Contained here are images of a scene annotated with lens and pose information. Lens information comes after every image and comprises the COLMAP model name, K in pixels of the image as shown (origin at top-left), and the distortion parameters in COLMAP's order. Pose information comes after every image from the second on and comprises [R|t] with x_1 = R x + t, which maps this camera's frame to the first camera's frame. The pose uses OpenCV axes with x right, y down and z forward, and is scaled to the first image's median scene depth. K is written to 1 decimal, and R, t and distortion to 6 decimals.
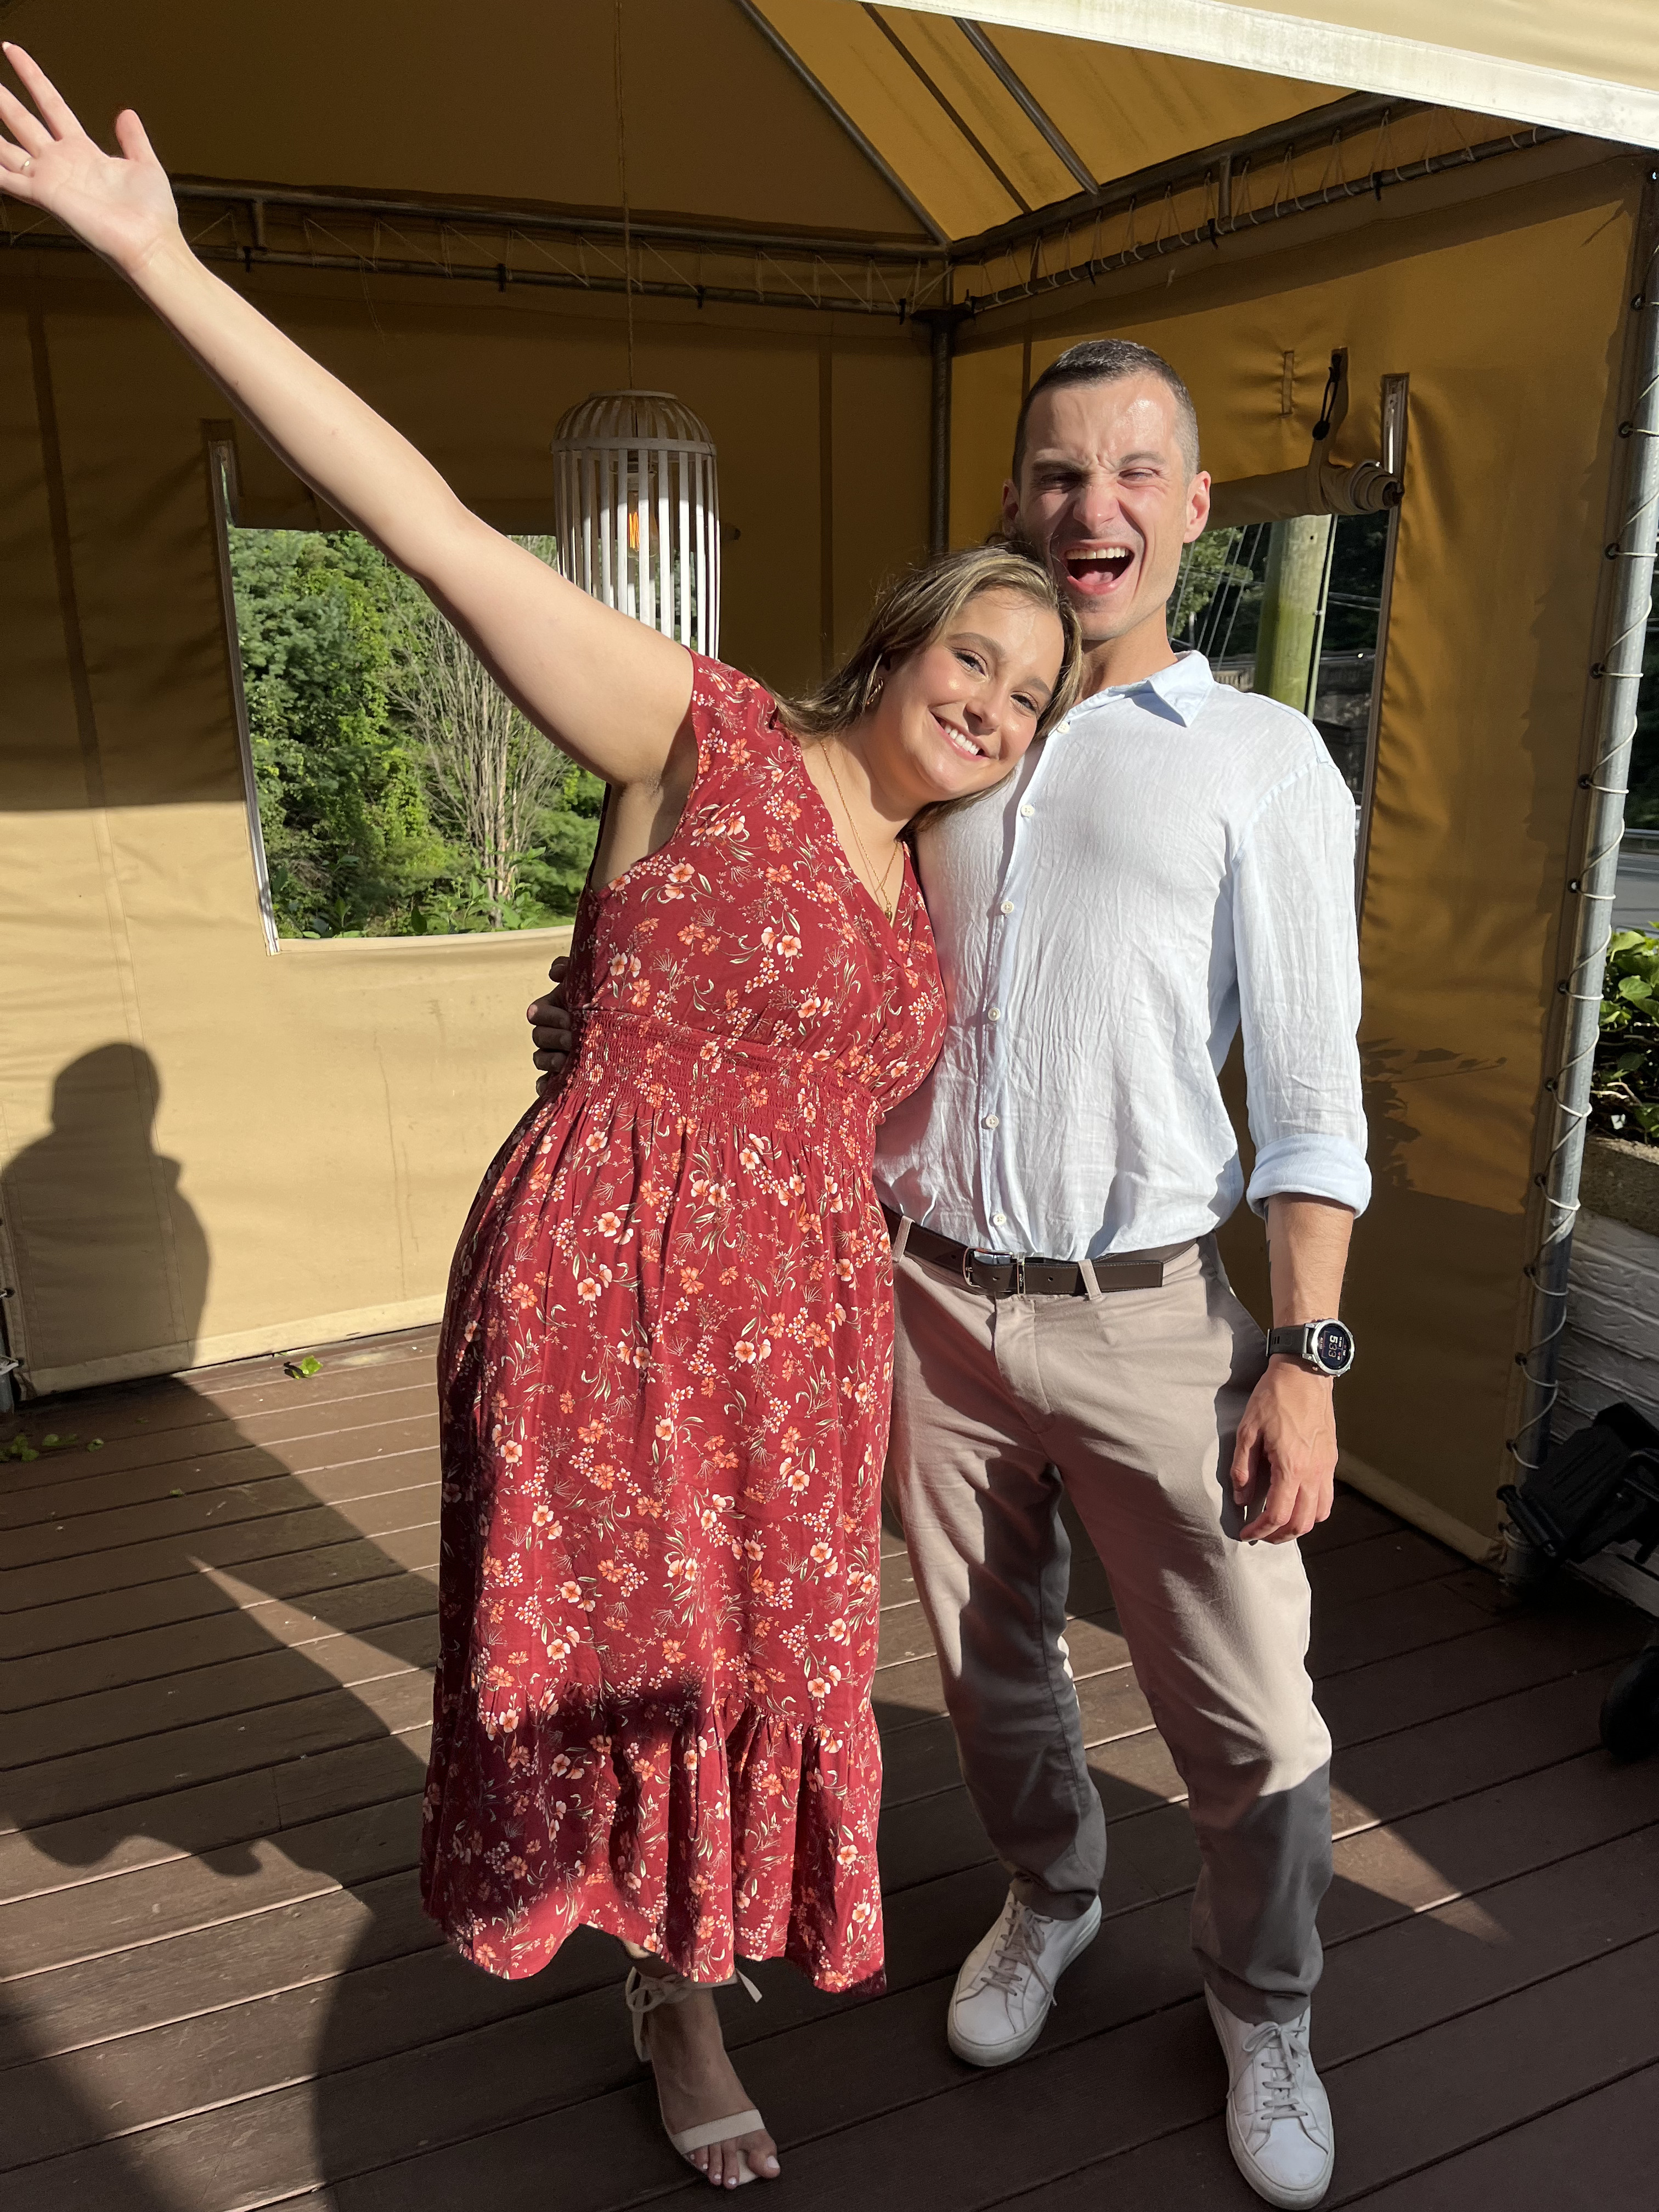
lens RADIAL K [[1632.5, 0, 845.9], [0, 1632.5, 1107.9], [0, 0, 1]] dist [0.090214, -0.118634]
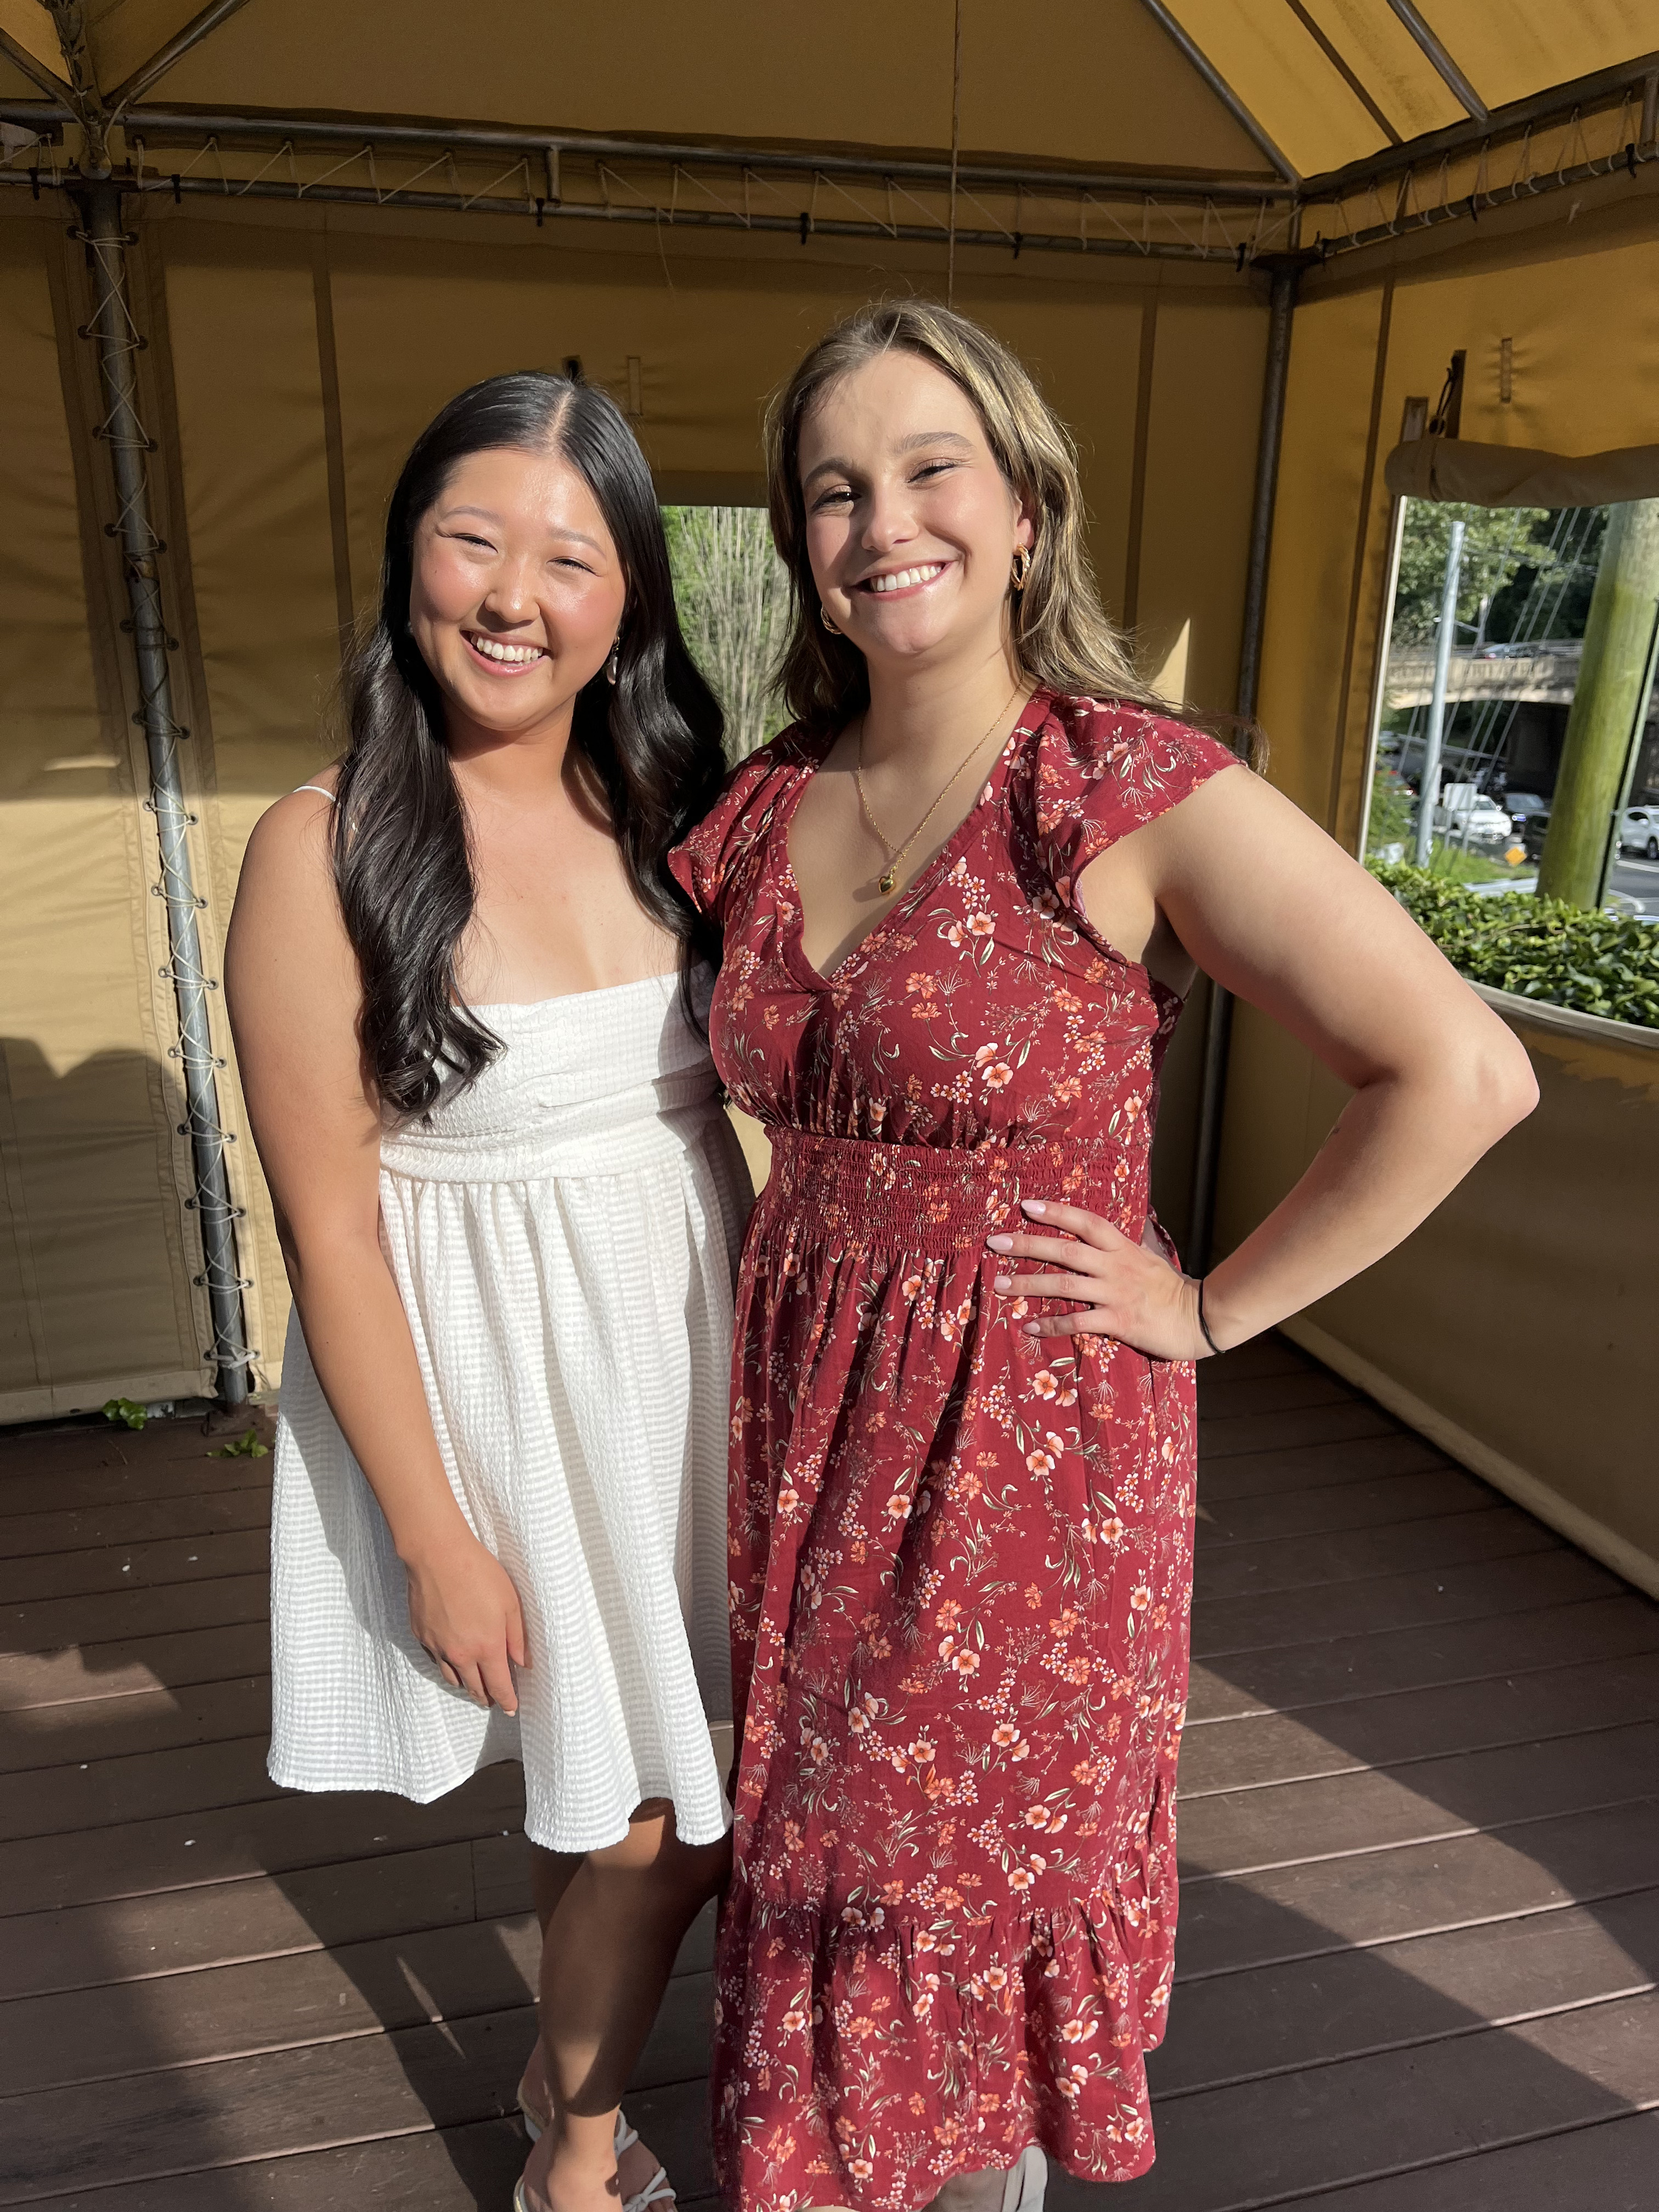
lens RADIAL K [[1627.5, 0, 824.2], [0, 1627.5, 1109.9], [0, 0, 1]] dist [0.112765, -0.164354]
pose [[0.986728, 0.059174, -0.151218, -0.029151], [-0.057157, 0.998209, 0.017654, -0.030163], [0.151992, -0.008777, 0.988343, 0.091971]]
